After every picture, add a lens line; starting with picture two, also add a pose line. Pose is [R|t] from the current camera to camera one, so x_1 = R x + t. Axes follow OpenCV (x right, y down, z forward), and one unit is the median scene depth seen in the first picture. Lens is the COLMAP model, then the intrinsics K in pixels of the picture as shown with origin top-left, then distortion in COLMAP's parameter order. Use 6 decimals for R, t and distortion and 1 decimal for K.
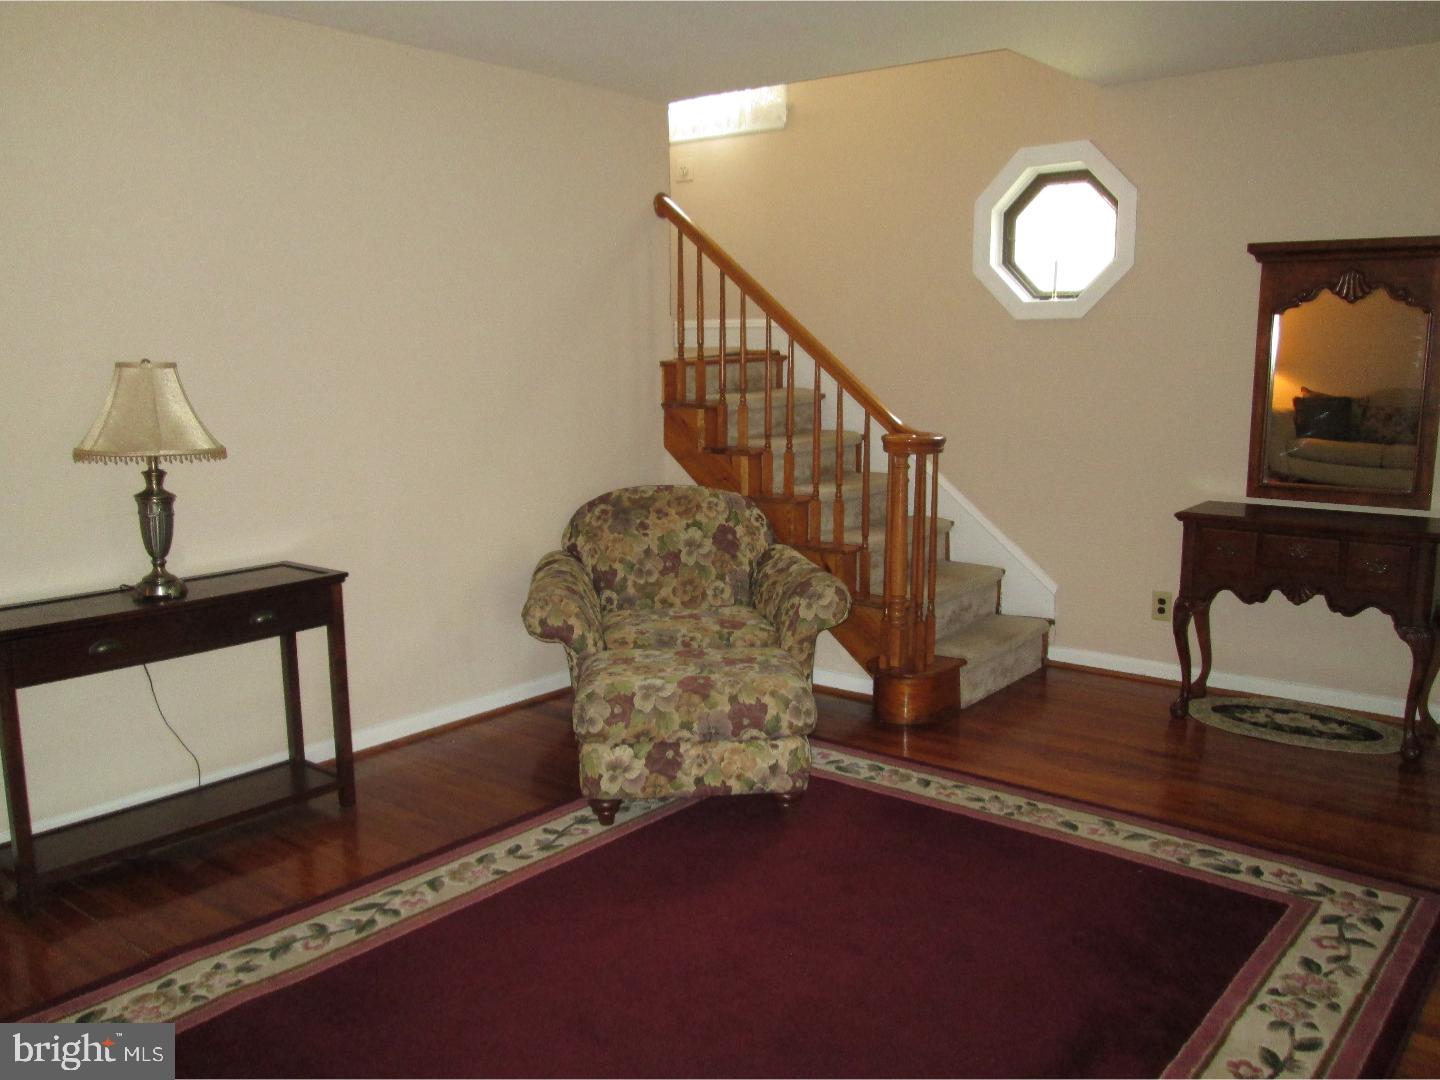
lens RADIAL K [[1173.5, 0, 720.0], [0, 1173.5, 540.0], [0, 0, 1]] dist [-0.065283, 0.007539]
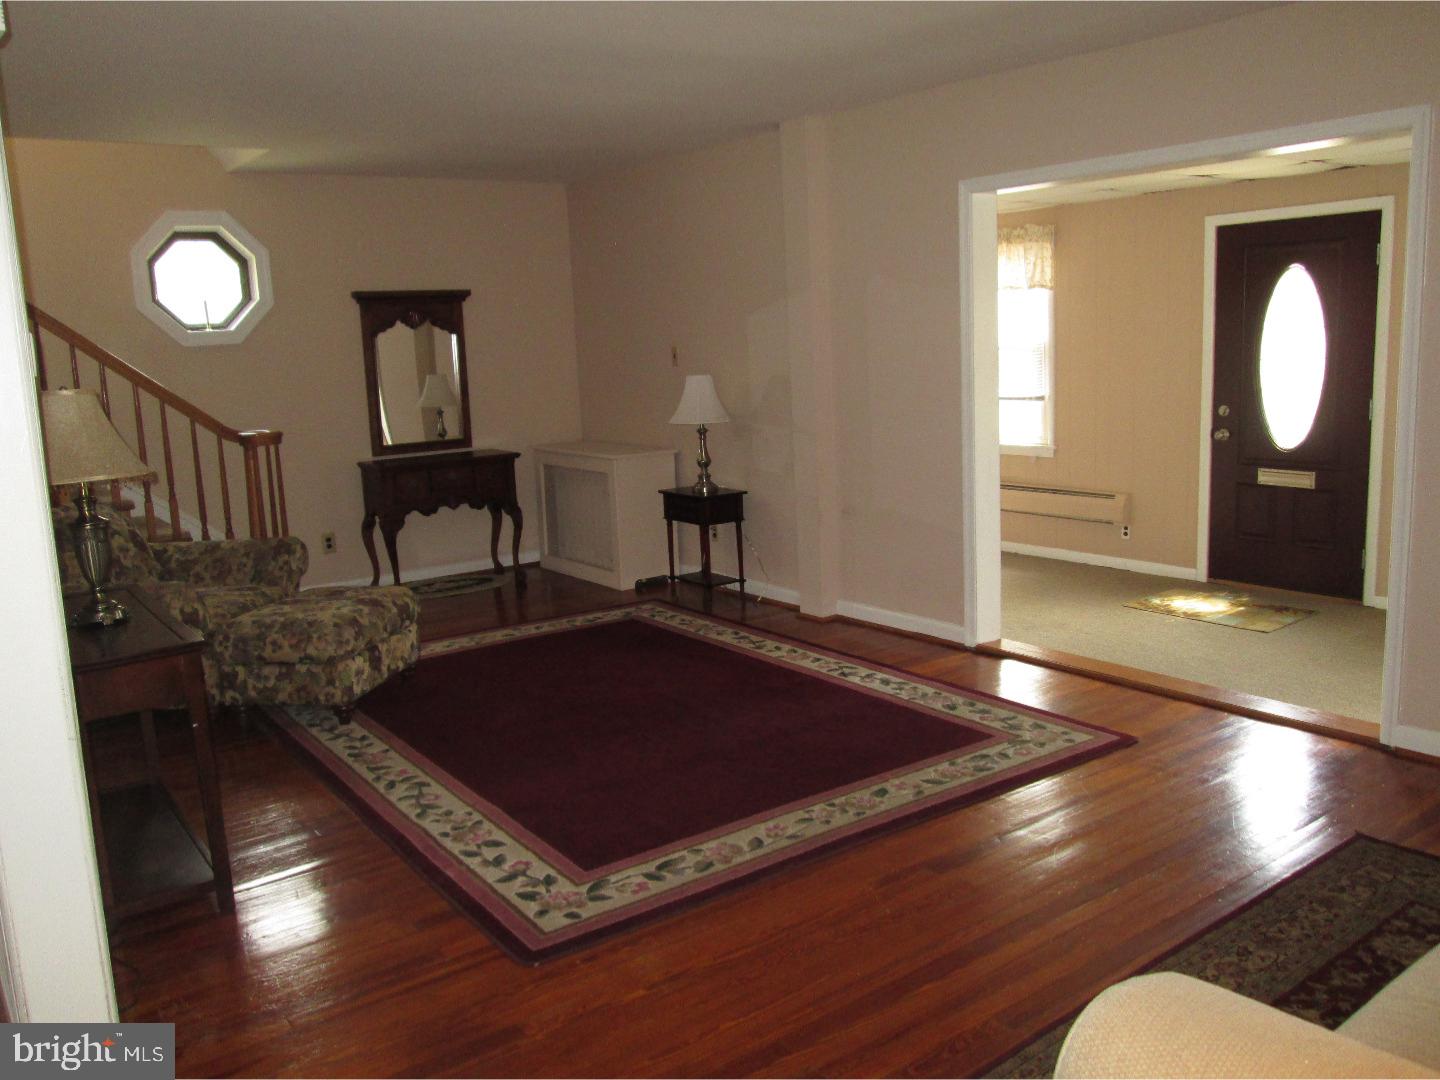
lens RADIAL K [[1193.4, 0, 722.8], [0, 1193.4, 542.7], [0, 0, 1]] dist [-0.053278, 0.023985]
pose [[0.255718, -0.169374, 0.951799, -1.016752], [0.197292, 0.972956, 0.120133, -0.026652], [-0.946406, 0.157063, 0.282219, 0.157057]]
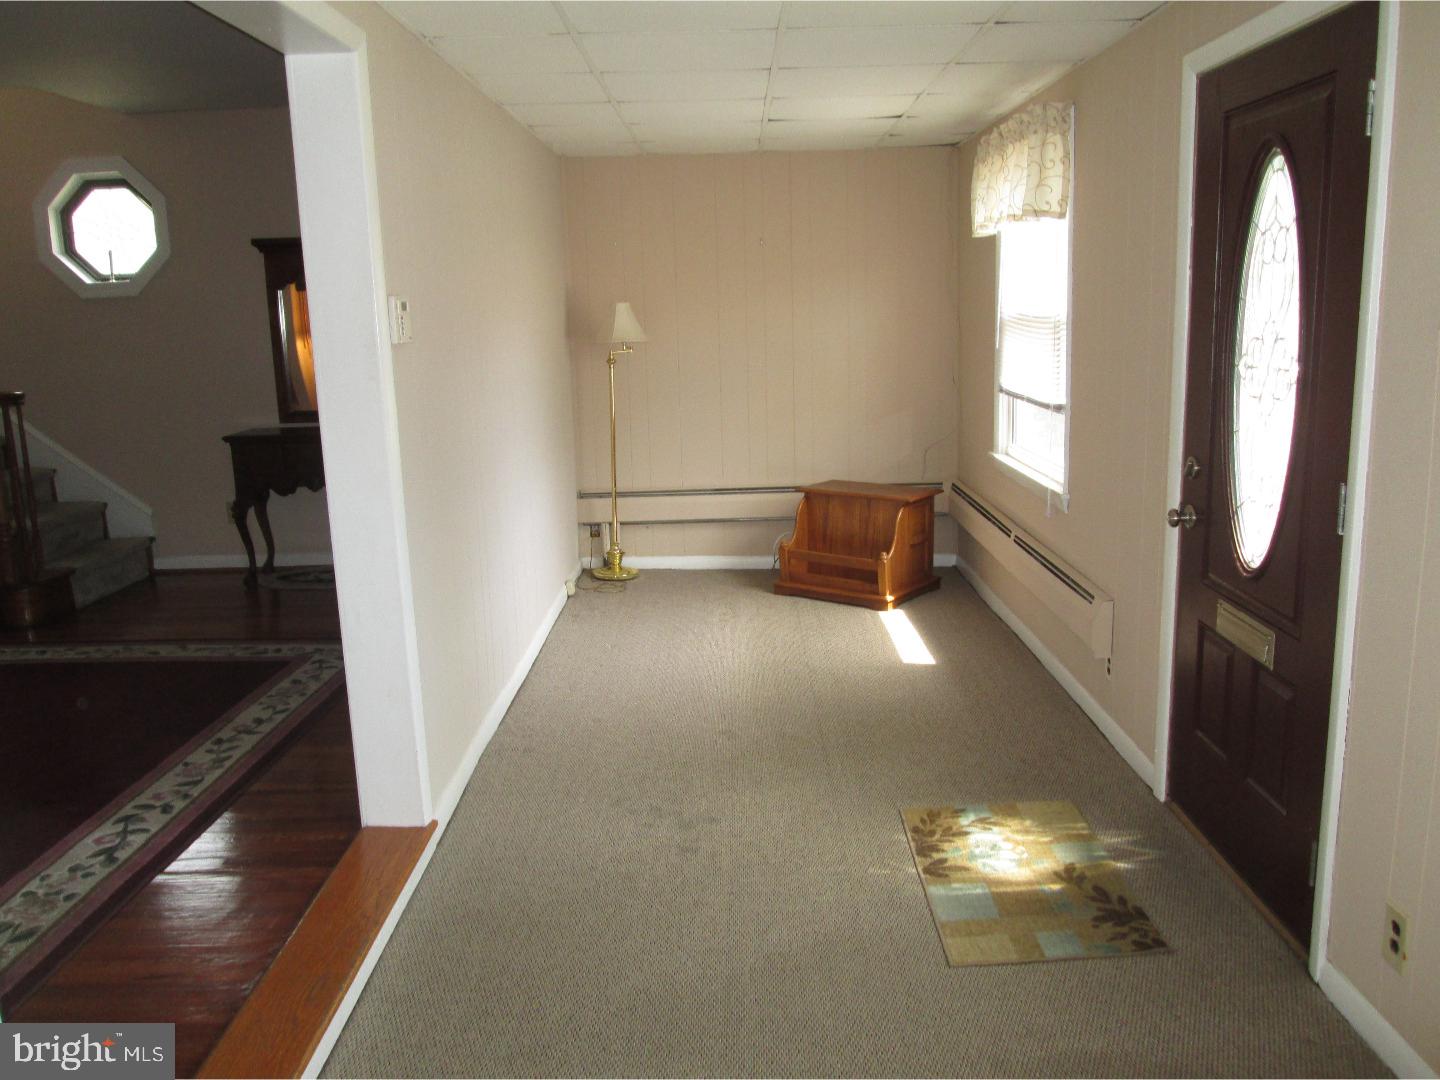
lens RADIAL K [[1193.4, 0, 722.8], [0, 1193.4, 542.7], [0, 0, 1]] dist [-0.053278, 0.023985]
pose [[0.780149, -0.137313, 0.610339, -0.015578], [0.123856, 0.990204, 0.064460, 0.085112], [-0.613211, 0.025306, 0.789514, -0.467191]]
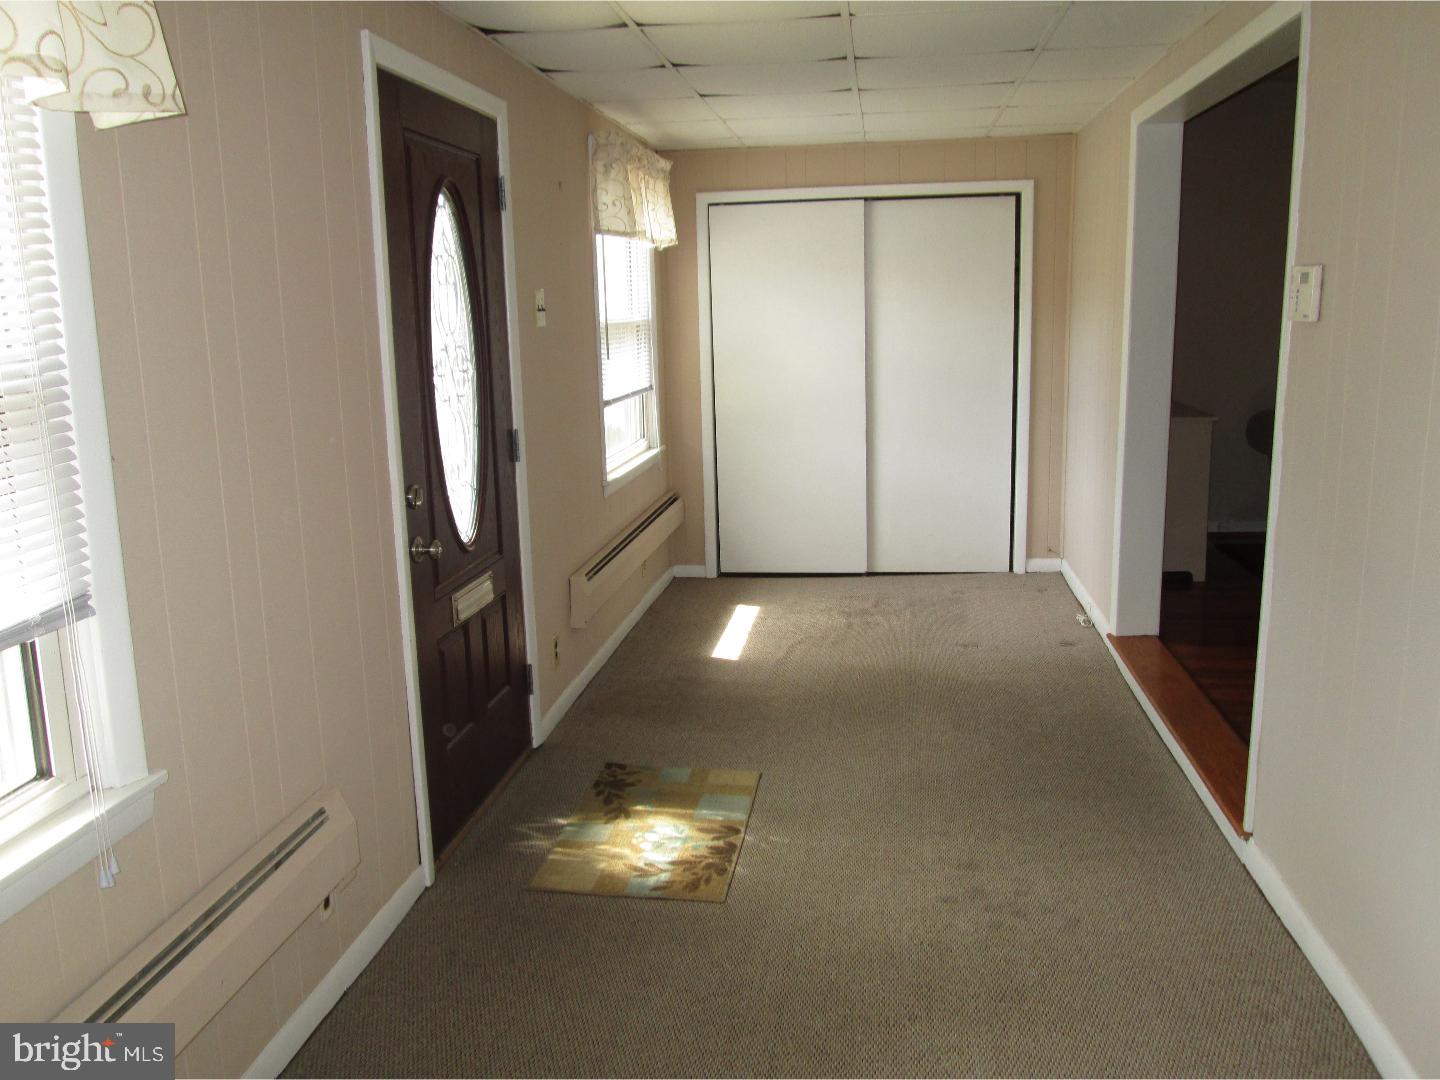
lens RADIAL K [[1173.5, 0, 720.0], [0, 1173.5, 540.0], [0, 0, 1]] dist [-0.065283, 0.007539]
pose [[-0.855645, 0.128624, -0.501326, 0.872455], [-0.053878, 0.941229, 0.333445, -0.091359], [0.514752, 0.312320, -0.798428, 0.588507]]
